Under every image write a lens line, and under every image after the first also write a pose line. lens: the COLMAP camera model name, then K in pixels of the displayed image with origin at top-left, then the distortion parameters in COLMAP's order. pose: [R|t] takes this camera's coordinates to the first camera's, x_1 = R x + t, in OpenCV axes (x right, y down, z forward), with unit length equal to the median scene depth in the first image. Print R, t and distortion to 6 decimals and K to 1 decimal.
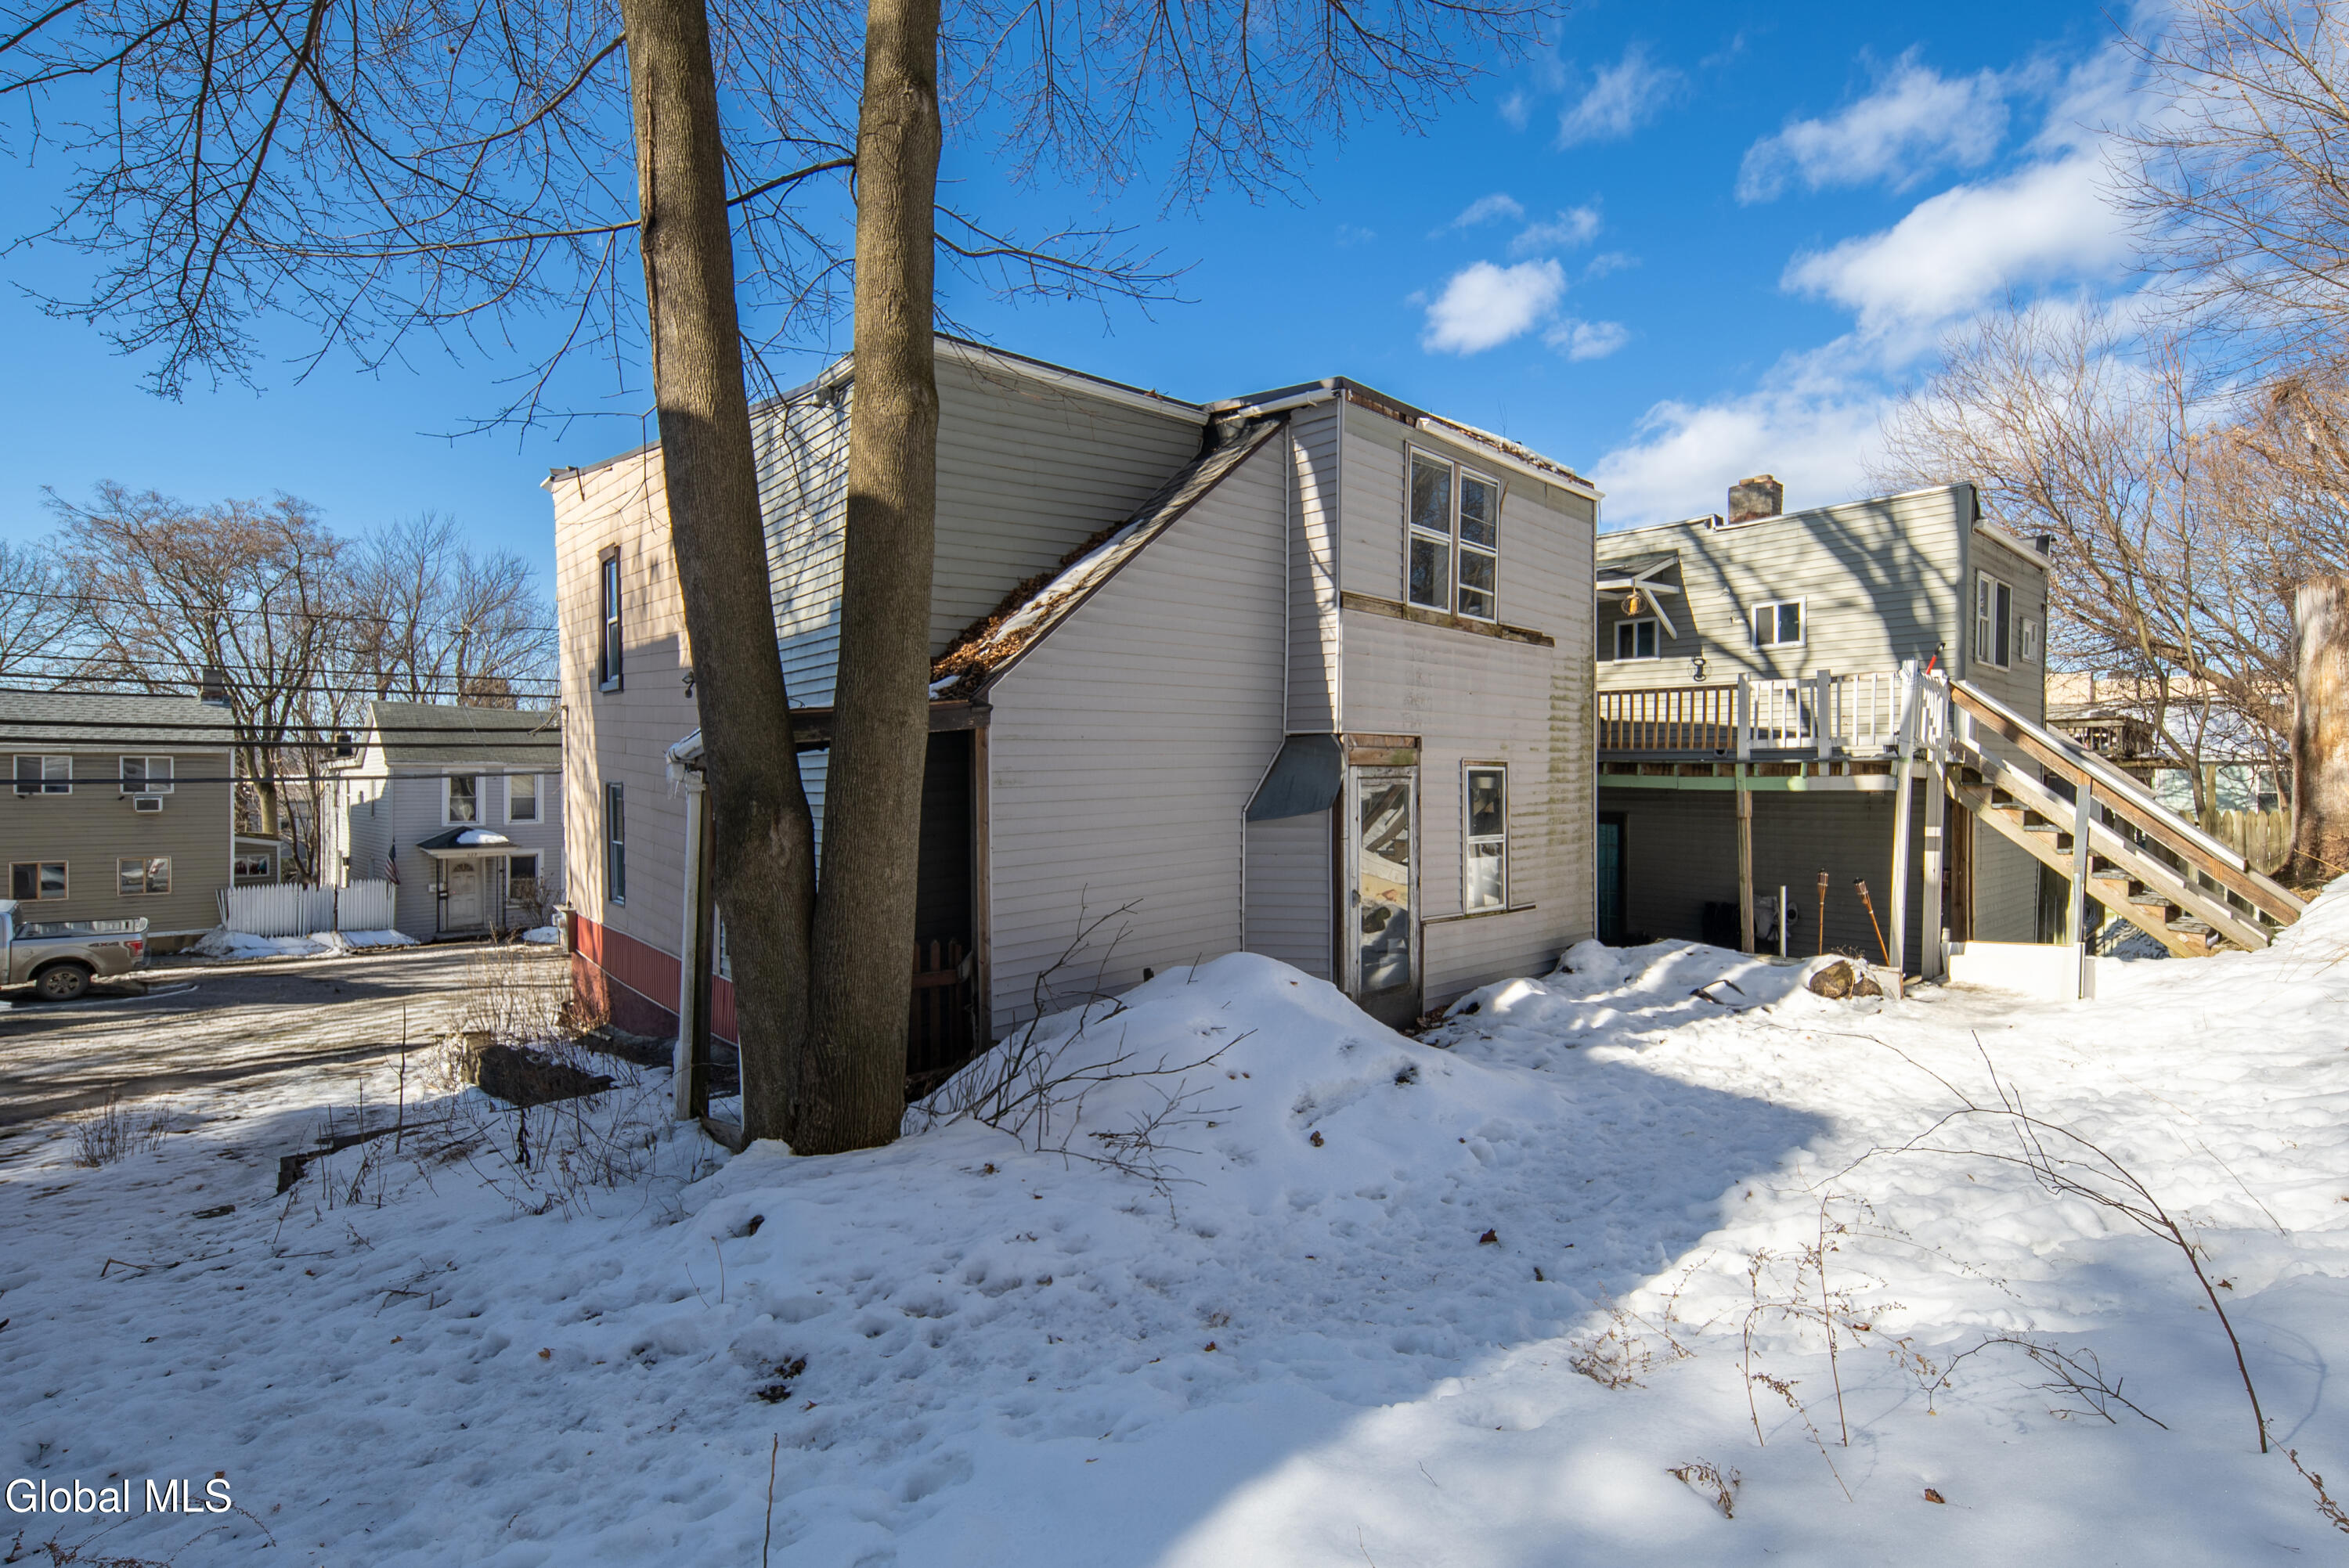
lens RADIAL K [[1045.0, 0, 1181.0], [0, 1045.0, 787.6], [0, 0, 1]] dist [0.000598, -0.000259]
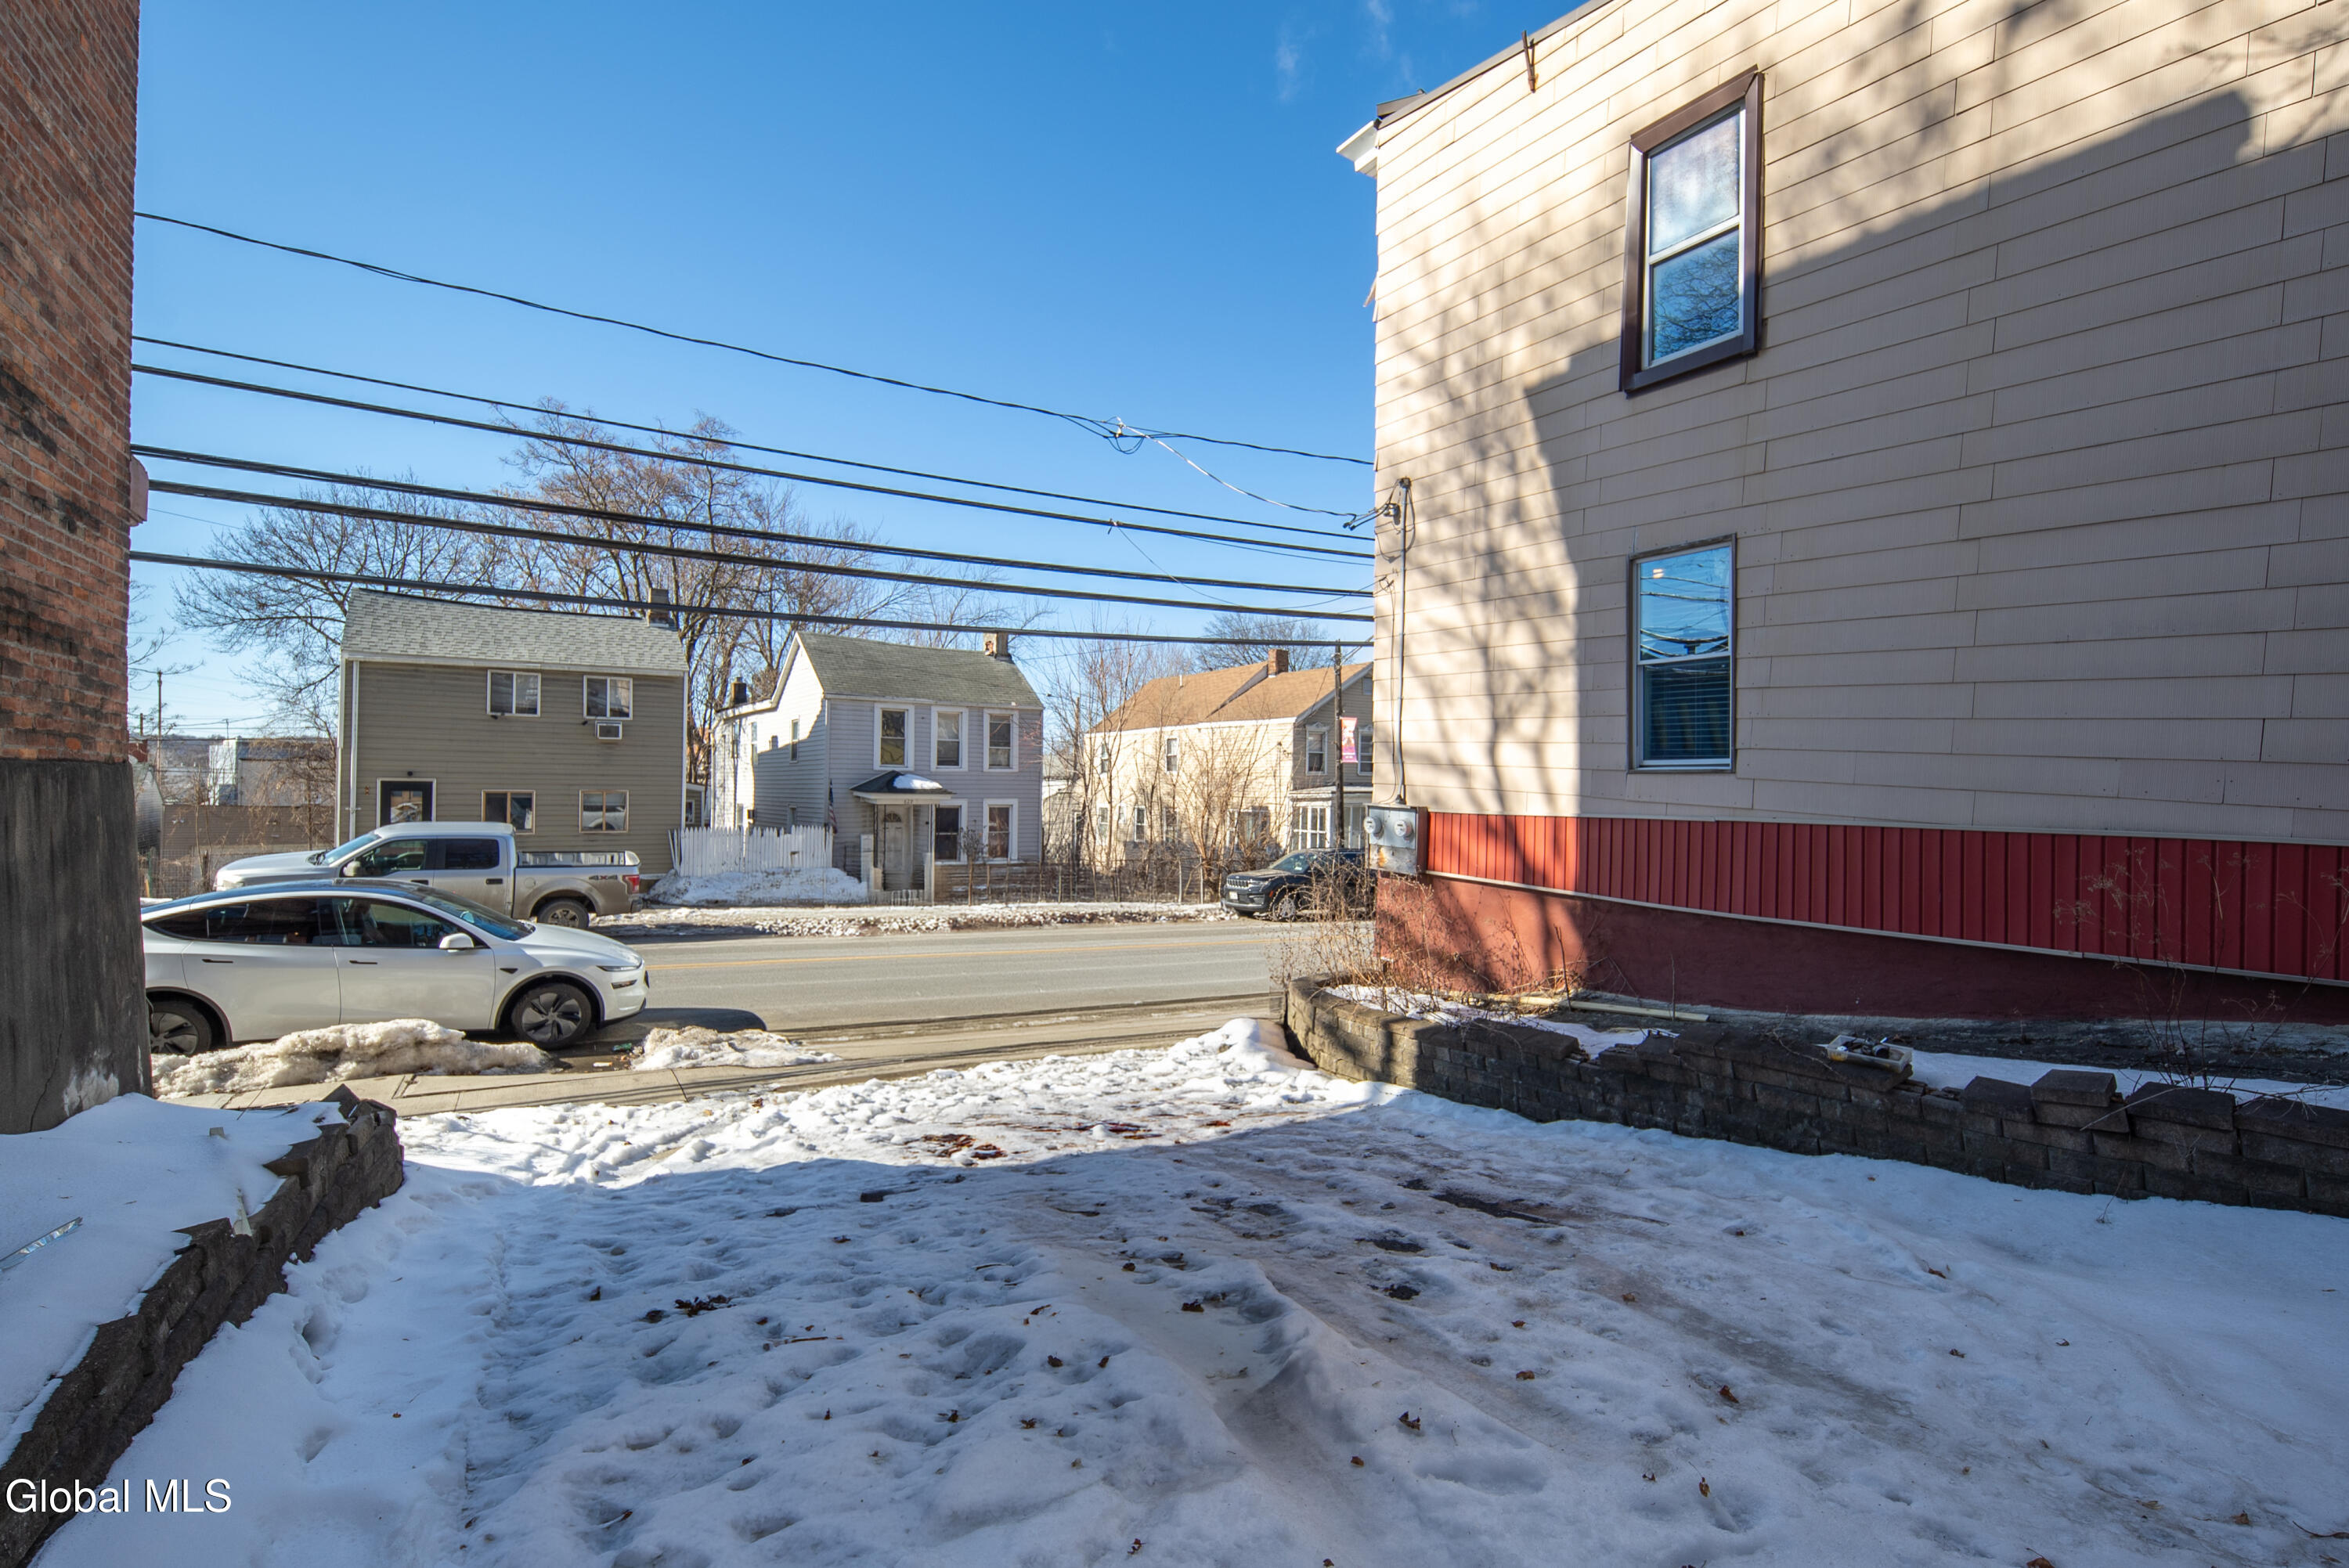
lens RADIAL K [[1045.0, 0, 1181.0], [0, 1045.0, 787.6], [0, 0, 1]] dist [0.000598, -0.000259]
pose [[0.984175, 0.009600, -0.176939, -0.698082], [-0.010453, 0.999938, -0.003891, 0.125170], [0.176891, 0.005679, 0.984214, 0.419518]]
